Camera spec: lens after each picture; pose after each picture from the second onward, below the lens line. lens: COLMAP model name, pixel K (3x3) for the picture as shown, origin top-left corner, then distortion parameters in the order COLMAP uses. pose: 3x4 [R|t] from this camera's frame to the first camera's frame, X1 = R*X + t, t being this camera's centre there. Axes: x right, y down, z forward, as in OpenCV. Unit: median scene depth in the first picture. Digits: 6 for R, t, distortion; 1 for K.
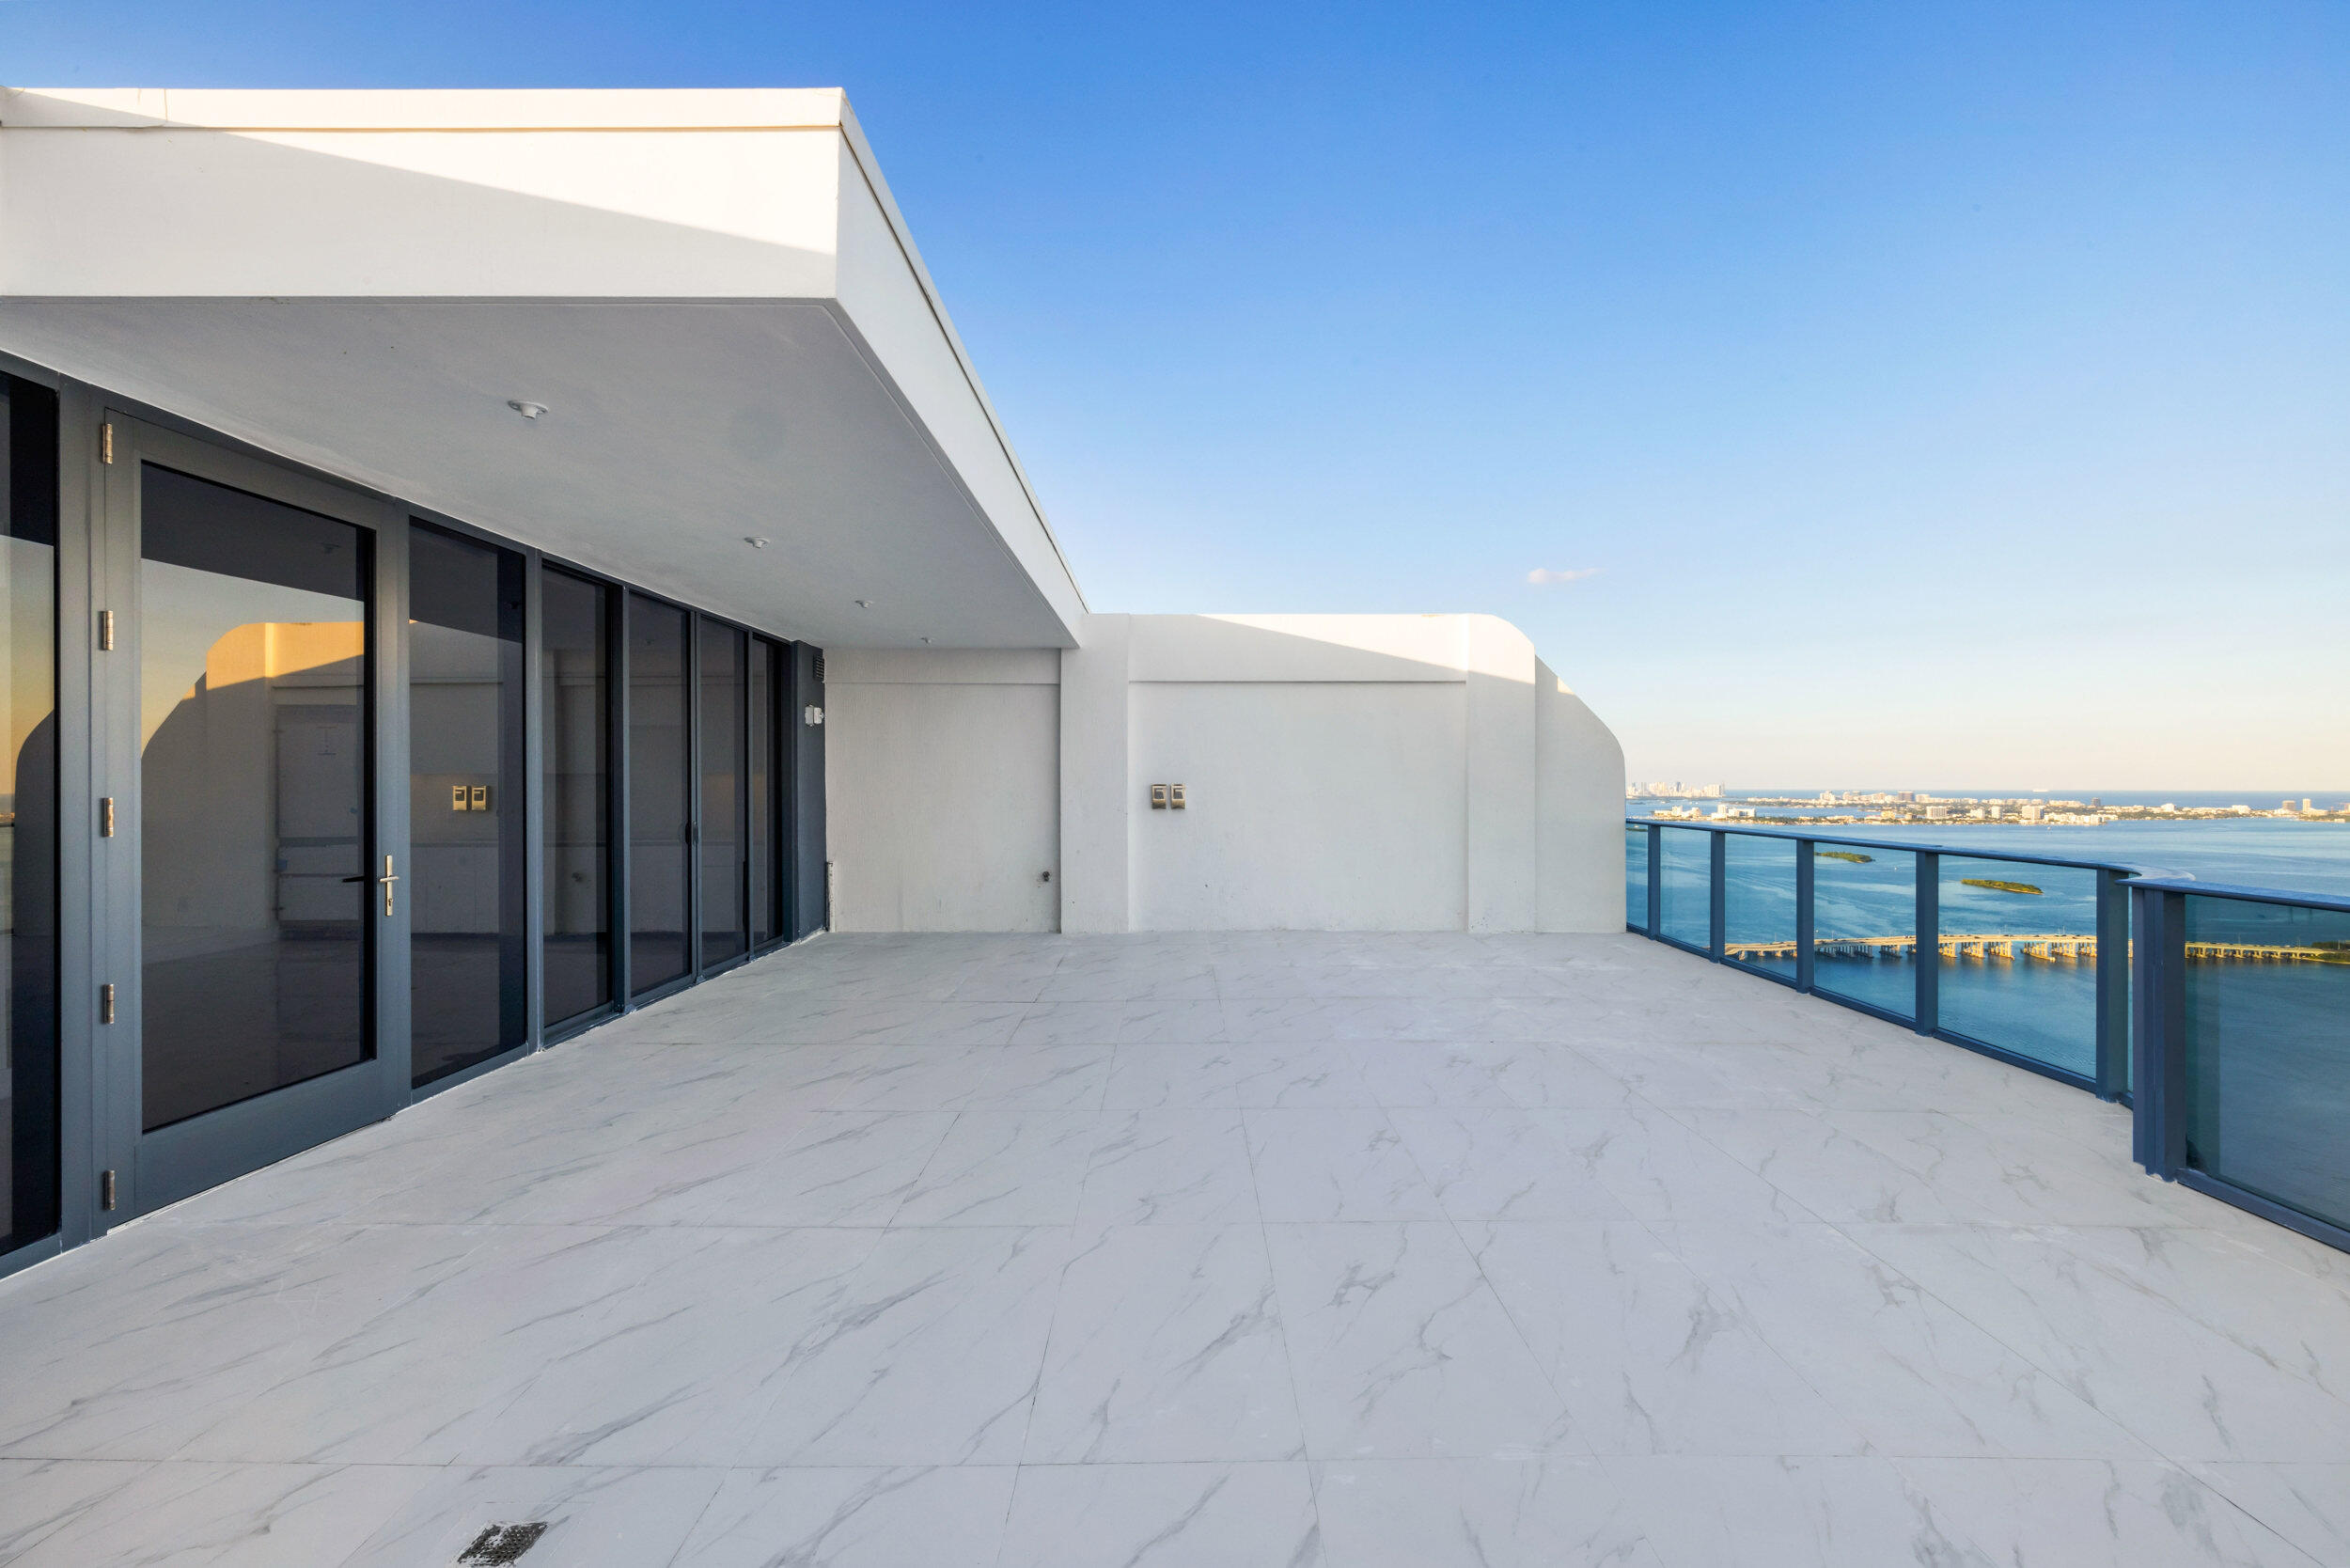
lens RADIAL K [[1096.5, 0, 1175.0], [0, 1096.5, 784.0], [0, 0, 1]] dist [0.003817, 0.001067]
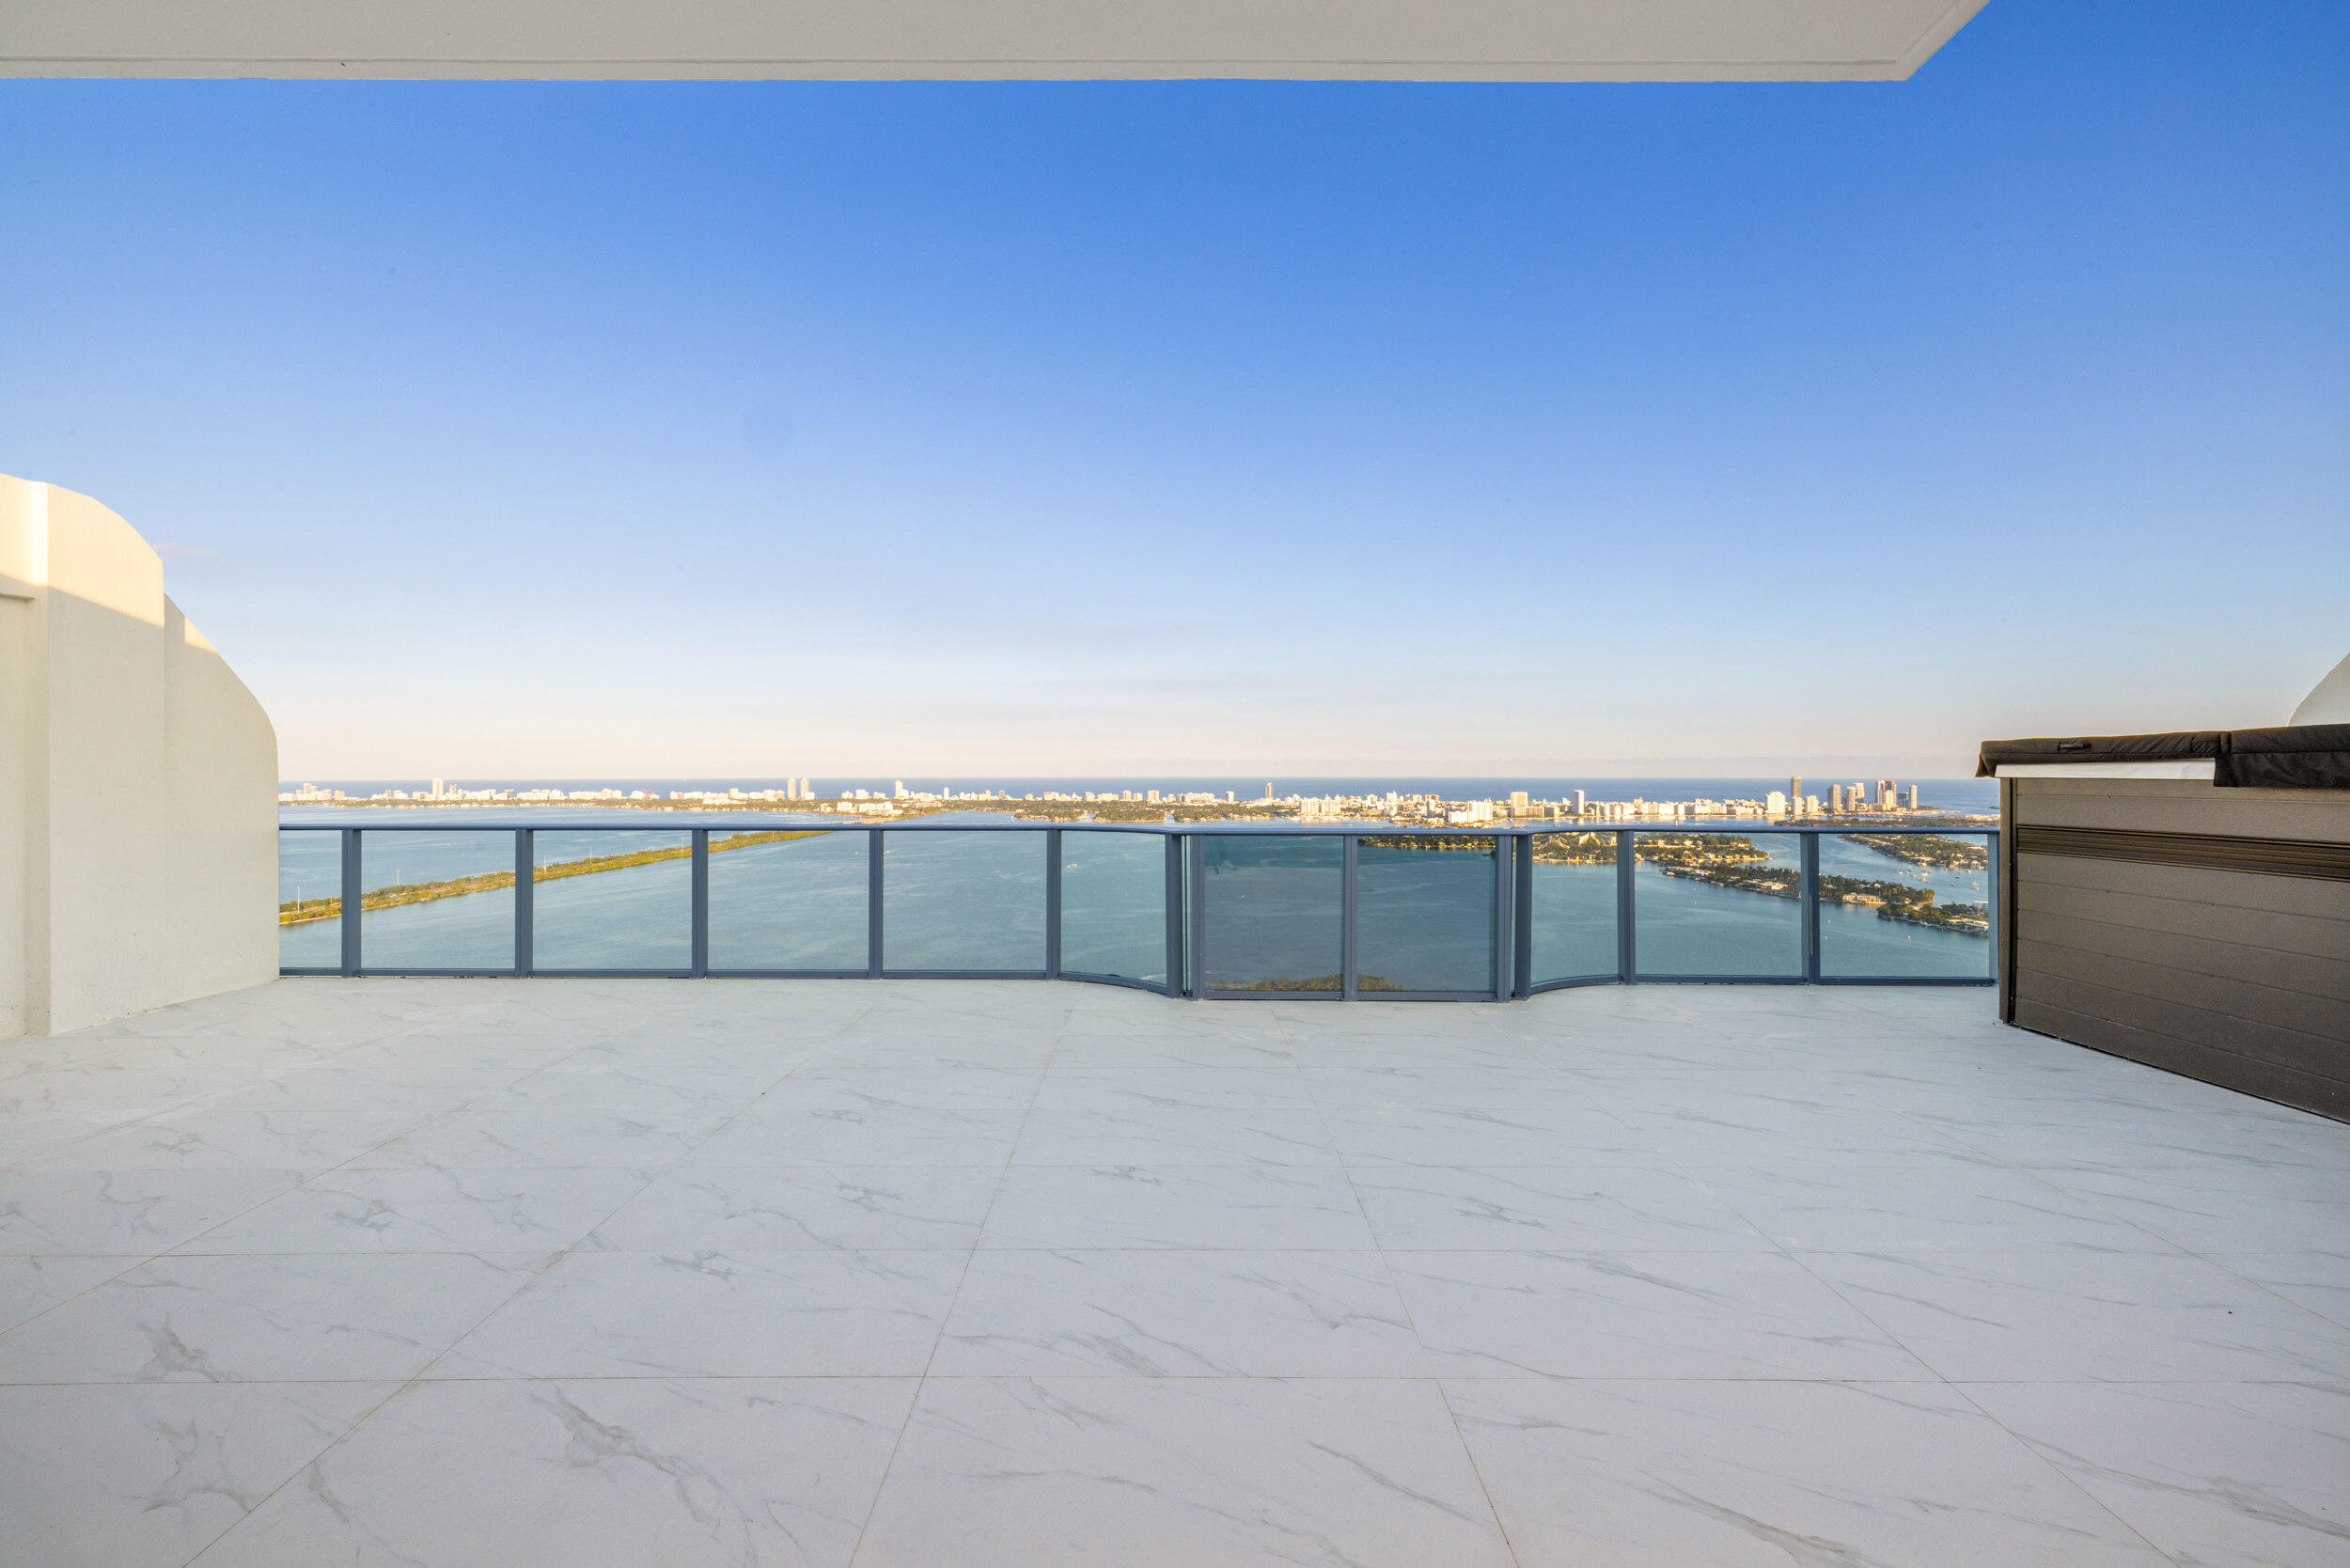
lens RADIAL K [[1003.8, 0, 1167.2], [0, 1003.8, 768.7], [0, 0, 1]] dist [0.000743, -0.000228]
pose [[-0.011001, 0.001760, 0.999938, -0.072397], [0.004924, 0.999986, -0.001706, -0.000702], [-0.999927, 0.004905, -0.011010, 0.111477]]
